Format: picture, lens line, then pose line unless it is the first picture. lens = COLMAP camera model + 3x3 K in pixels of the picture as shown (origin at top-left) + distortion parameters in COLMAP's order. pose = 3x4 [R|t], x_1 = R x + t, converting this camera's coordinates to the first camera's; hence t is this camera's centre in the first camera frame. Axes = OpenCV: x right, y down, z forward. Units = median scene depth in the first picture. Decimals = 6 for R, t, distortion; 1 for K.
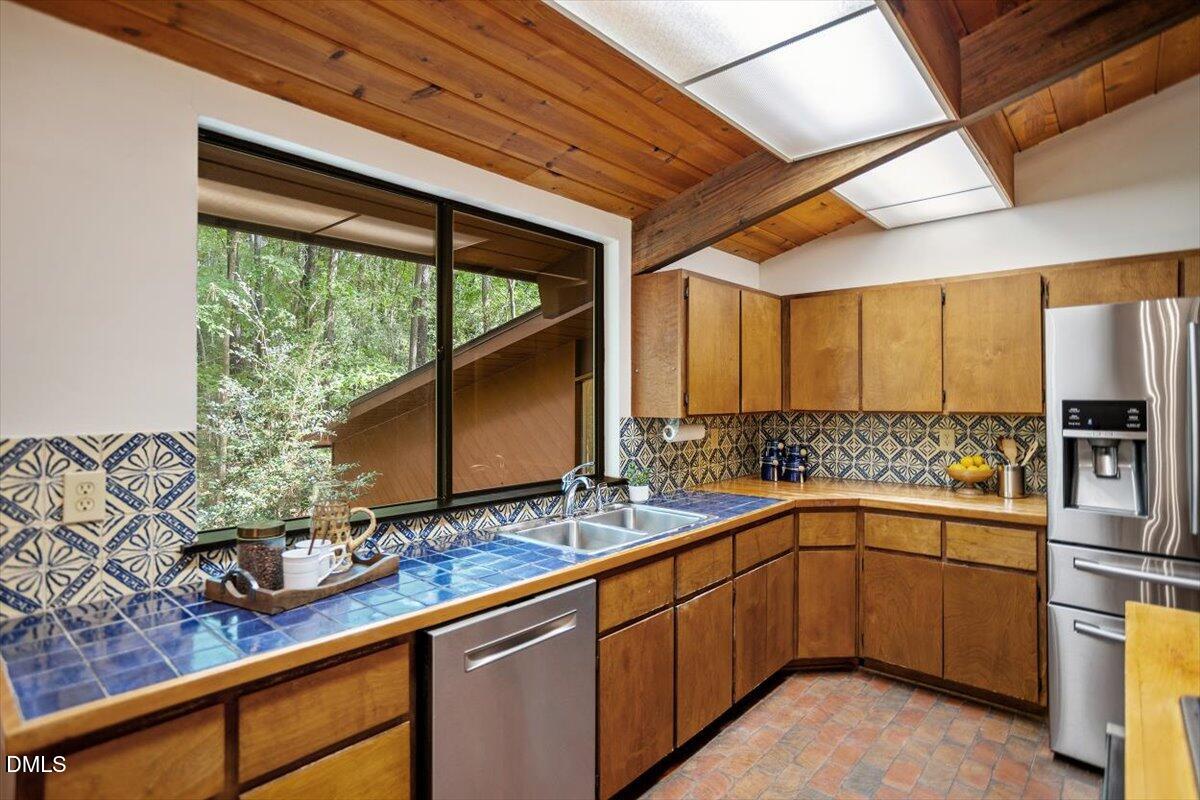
lens RADIAL K [[611.0, 0, 602.9], [0, 611.0, 394.3], [0, 0, 1]] dist [-0.006416, 0.000117]
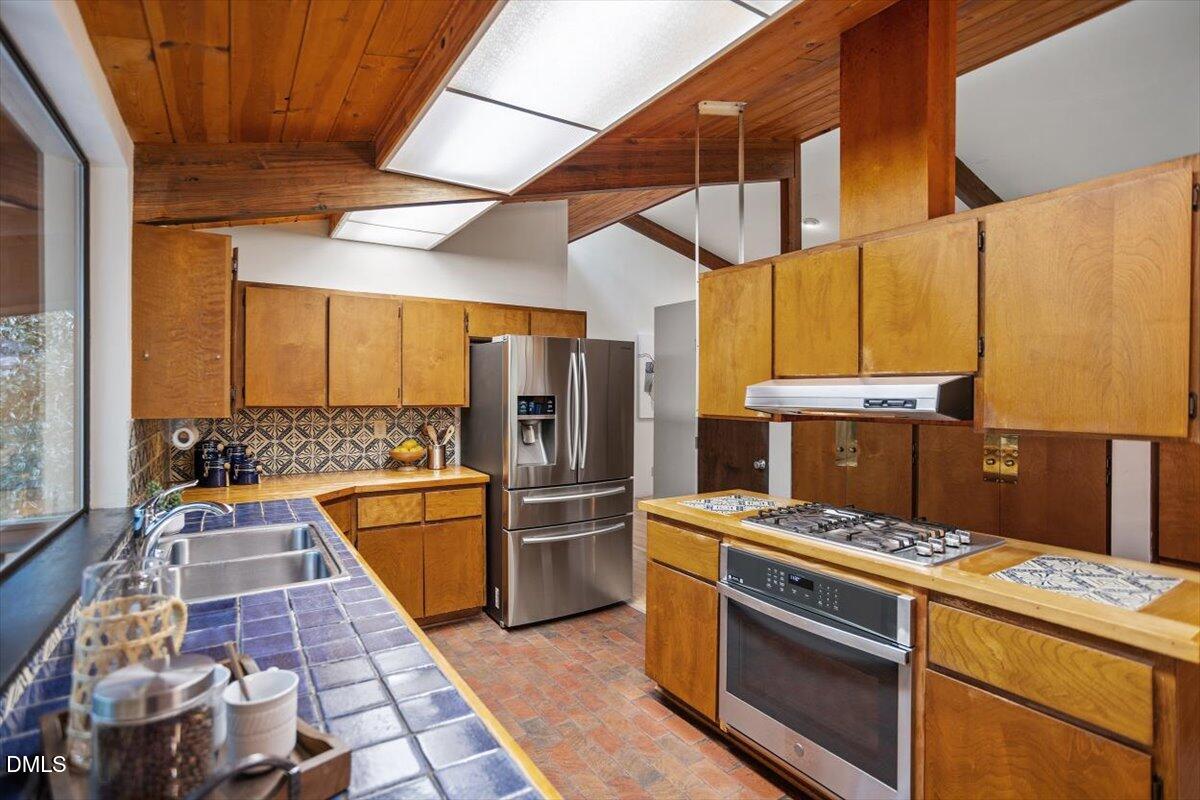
lens RADIAL K [[580.3, 0, 599.1], [0, 580.3, 398.6], [0, 0, 1]] dist [-0.025091, 0.000615]
pose [[0.295406, -0.005678, 0.955355, -0.399201], [-0.009357, 0.999917, 0.008837, 0.001078], [-0.955326, -0.011550, 0.295328, 0.259443]]
